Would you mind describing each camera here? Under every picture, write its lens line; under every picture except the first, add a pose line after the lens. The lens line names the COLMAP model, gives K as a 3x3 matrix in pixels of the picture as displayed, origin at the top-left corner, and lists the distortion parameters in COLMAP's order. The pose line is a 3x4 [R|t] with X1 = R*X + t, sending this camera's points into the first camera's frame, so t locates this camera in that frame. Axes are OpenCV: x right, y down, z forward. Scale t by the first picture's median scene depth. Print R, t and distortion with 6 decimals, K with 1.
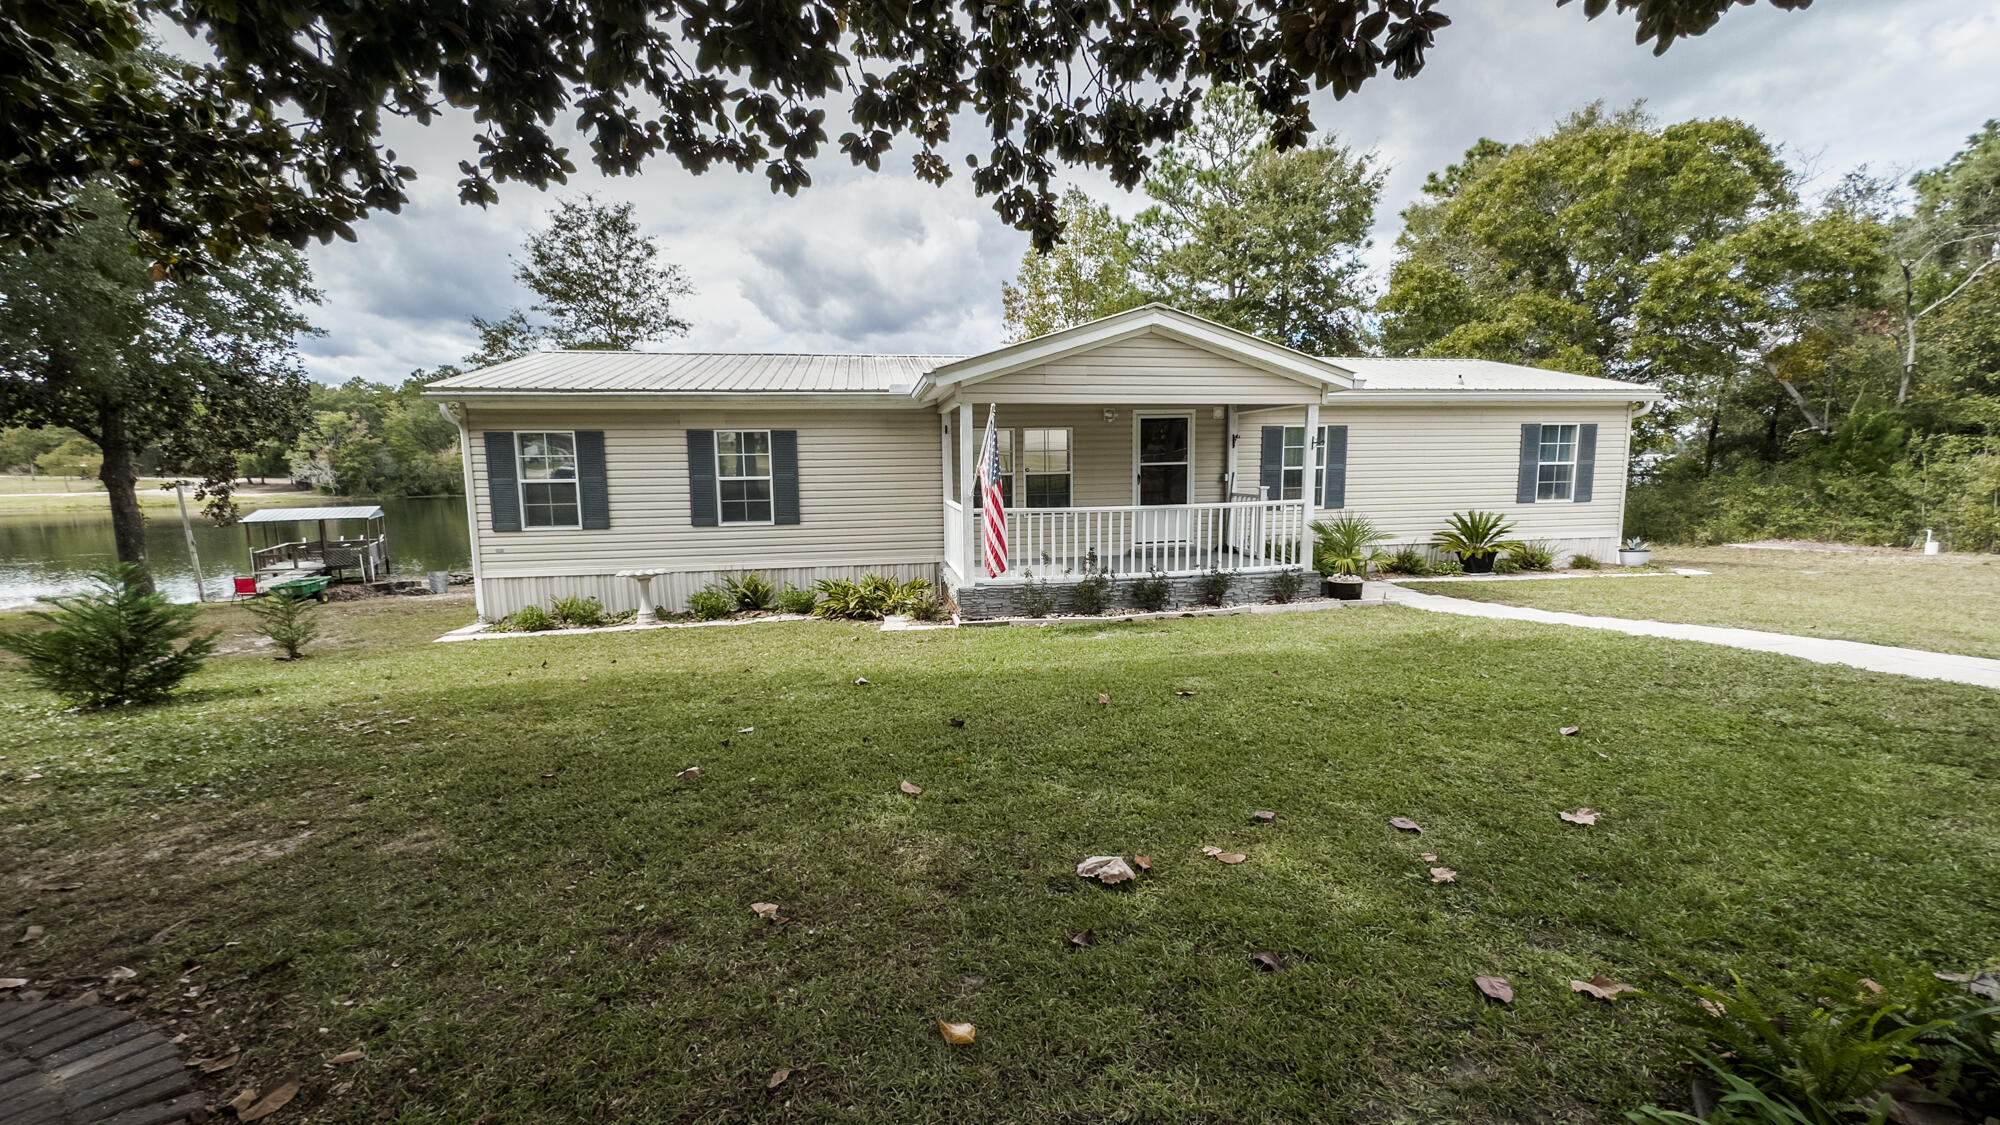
lens RADIAL K [[794.0, 0, 1000.0], [0, 794.0, 562.5], [0, 0, 1]] dist [-0.000998, 0.000512]
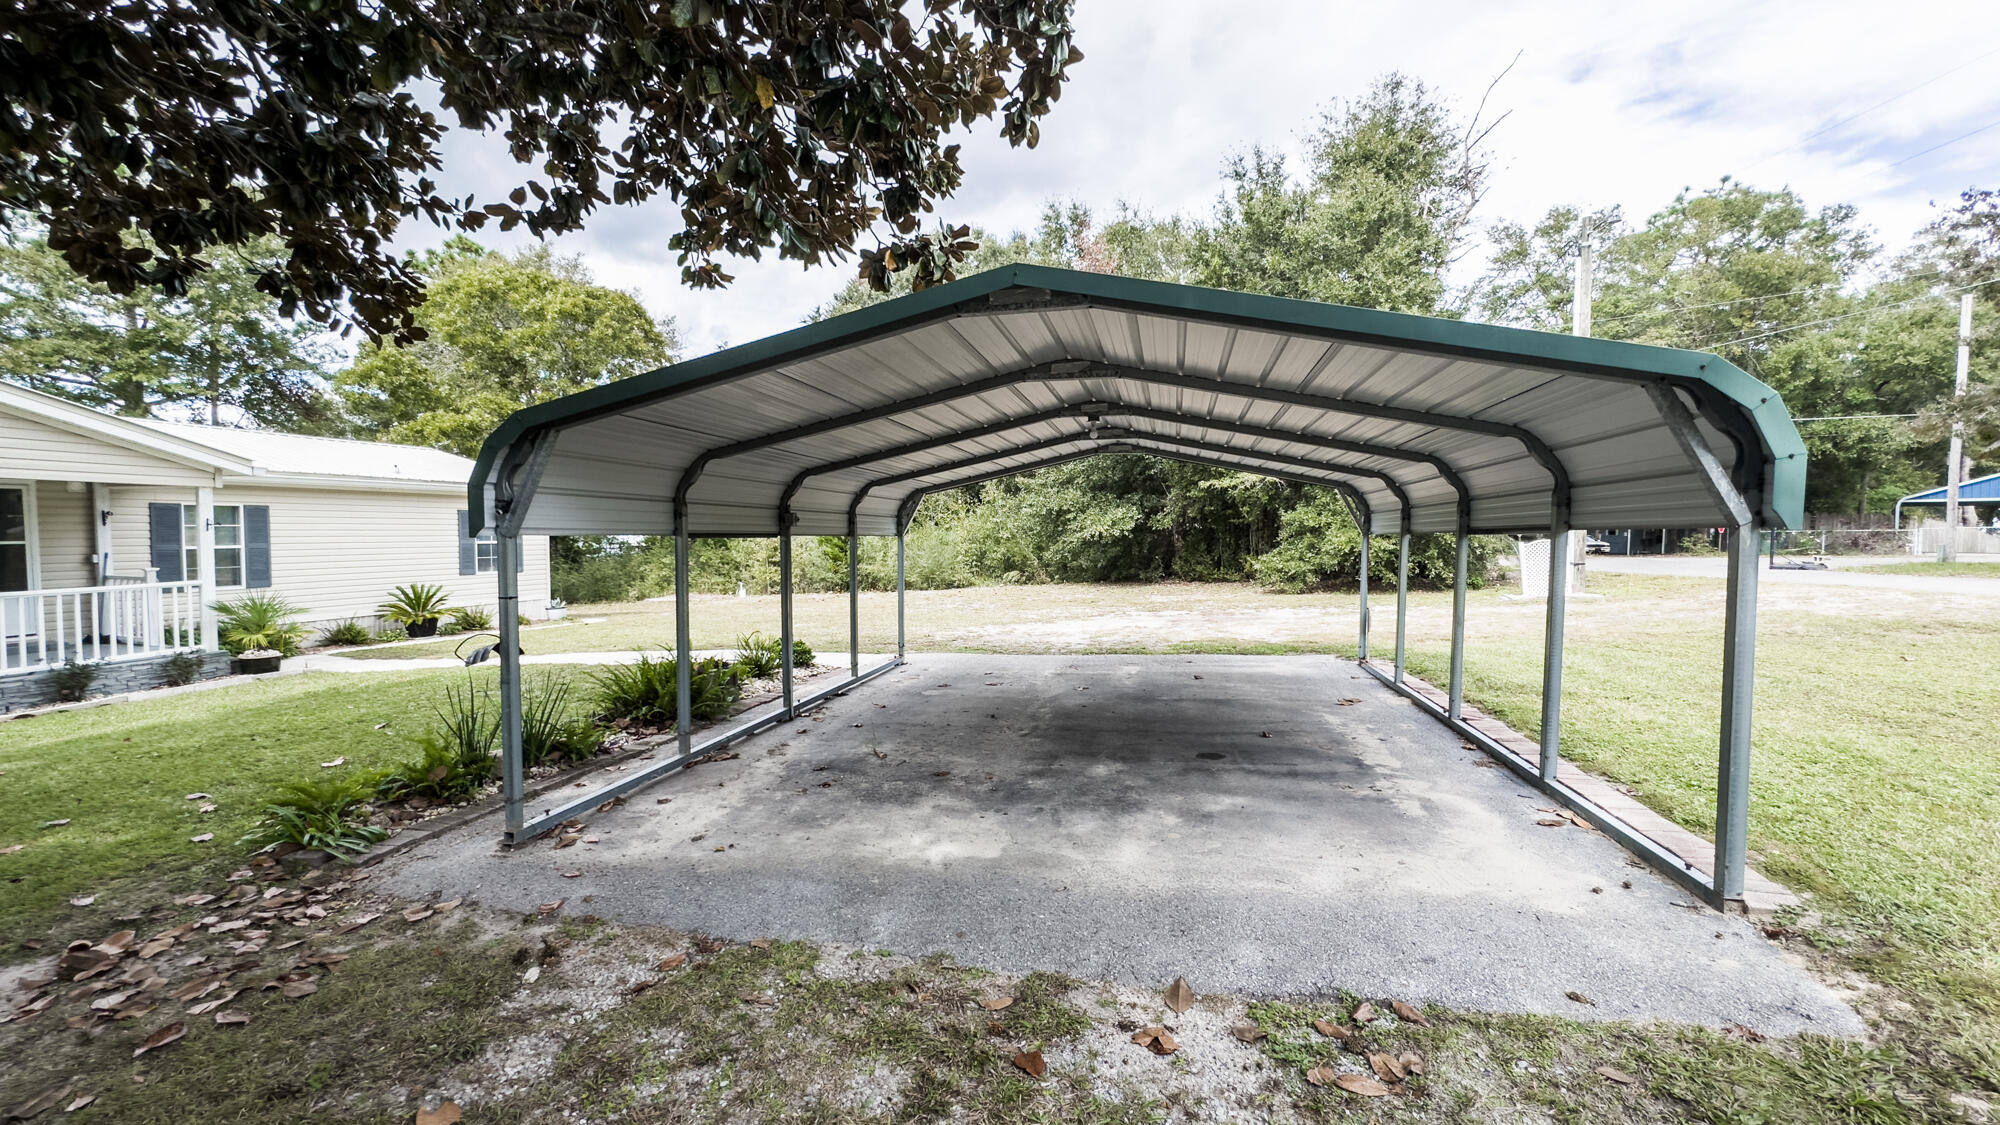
lens RADIAL K [[782.8, 0, 985.5], [0, 782.8, 569.1], [0, 0, 1]] dist [-0.000551, 0.000225]
pose [[0.464725, -0.027777, 0.885019, -0.026903], [0.099509, 0.994814, -0.021030, 0.022796], [-0.879846, 0.097841, 0.465080, -0.293716]]
